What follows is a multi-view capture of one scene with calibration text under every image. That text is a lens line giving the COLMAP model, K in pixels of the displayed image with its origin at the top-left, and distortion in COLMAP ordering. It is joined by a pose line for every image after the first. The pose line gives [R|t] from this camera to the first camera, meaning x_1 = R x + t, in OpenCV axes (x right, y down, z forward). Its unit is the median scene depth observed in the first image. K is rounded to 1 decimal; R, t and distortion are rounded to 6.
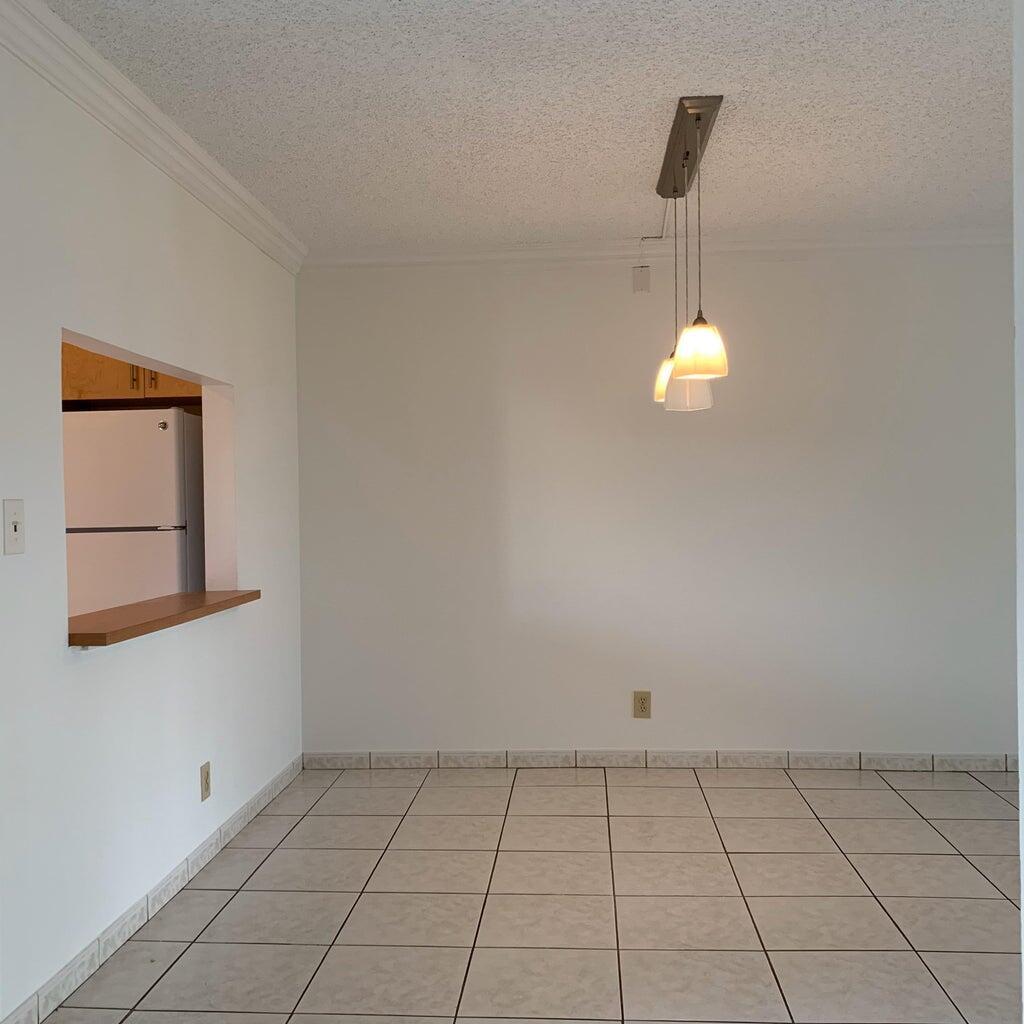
lens RADIAL K [[1063.9, 0, 519.0], [0, 1063.9, 515.7], [0, 0, 1]] dist [-0.006466, 0.000000]
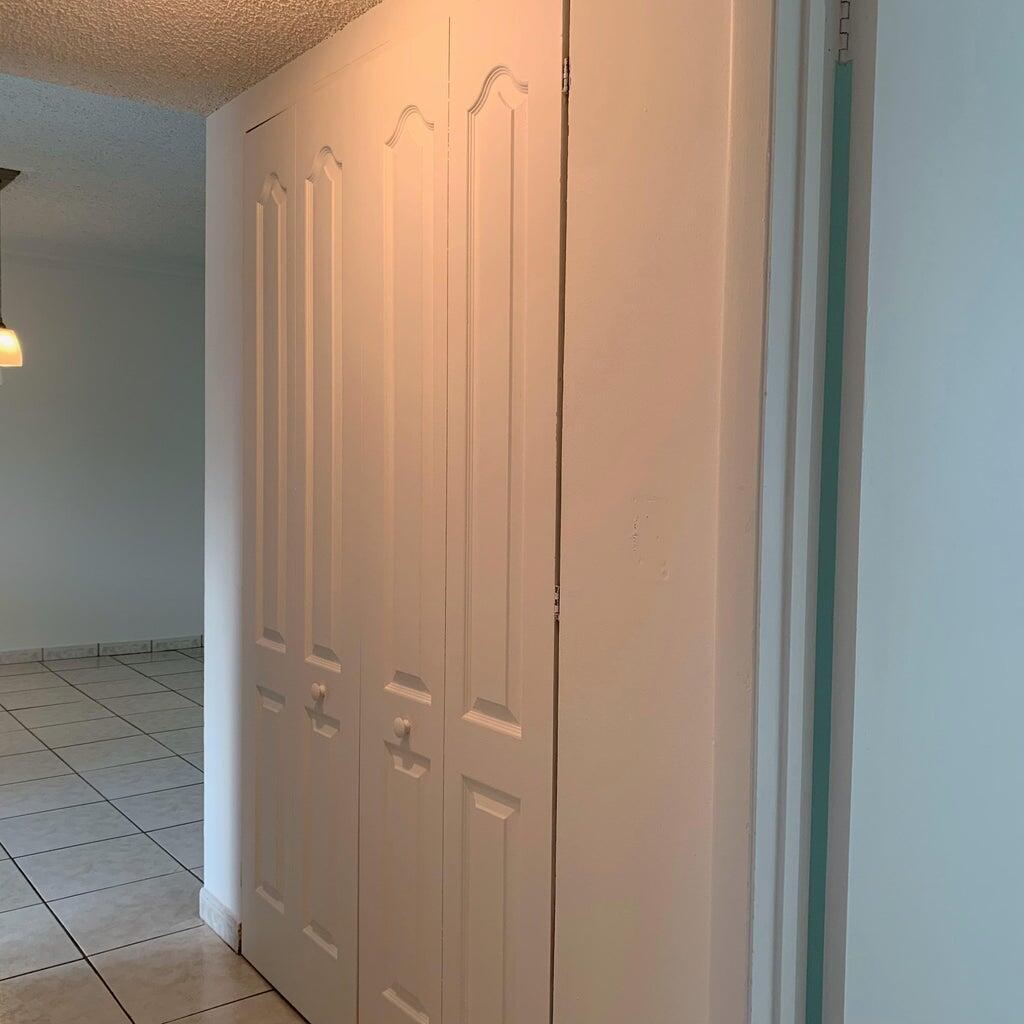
lens RADIAL K [[1063.9, 0, 509.4], [0, 1063.9, 511.4], [0, 0, 1]] dist [-0.006466, 0.000000]
pose [[0.758419, -0.009476, 0.651699, -0.163334], [-0.008226, 0.999676, 0.024108, 0.019833], [-0.651716, -0.023645, 0.758094, -0.362280]]
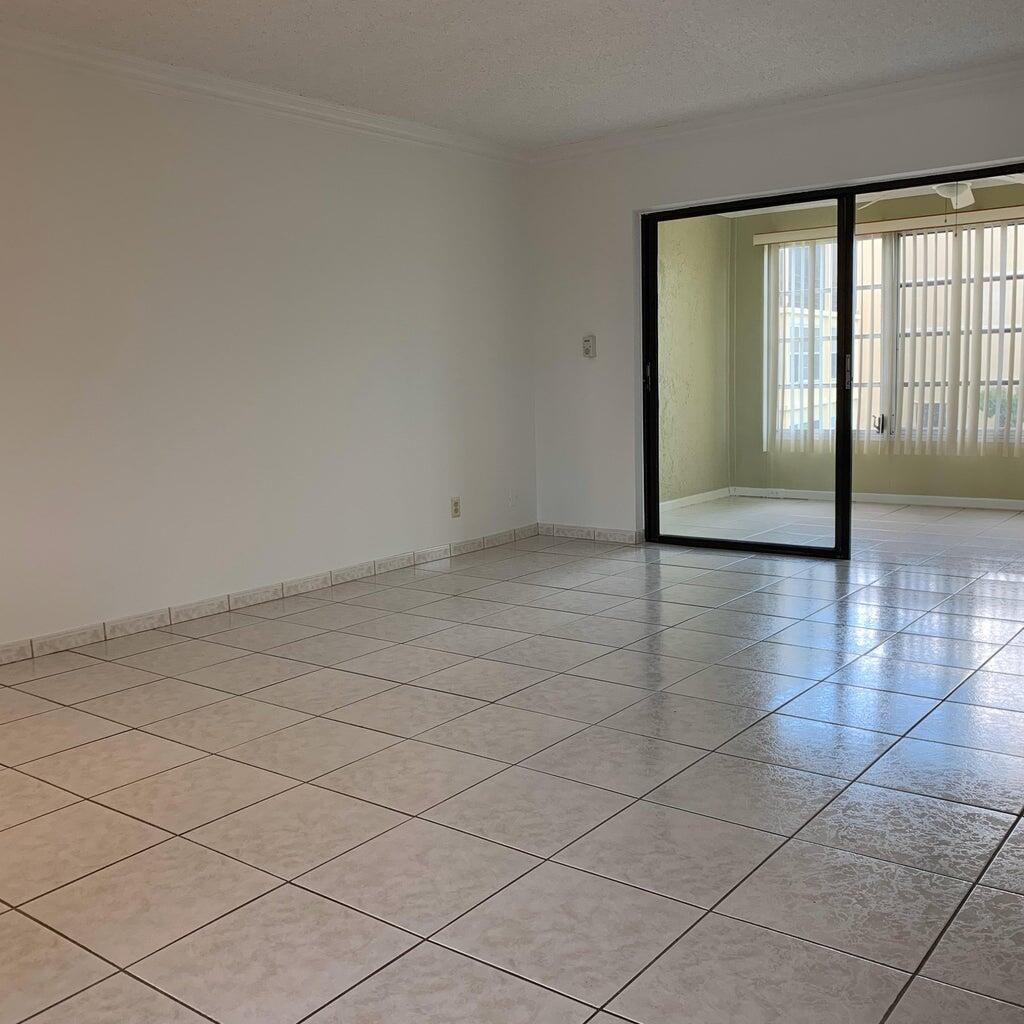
lens RADIAL K [[1063.9, 0, 508.1], [0, 1063.9, 516.4], [0, 0, 1]] dist [-0.006466, 0.000000]
pose [[0.556289, -0.117006, 0.822710, -0.100926], [0.041795, 0.992724, 0.112925, 0.043347], [-0.829937, -0.028434, 0.557132, 0.196836]]
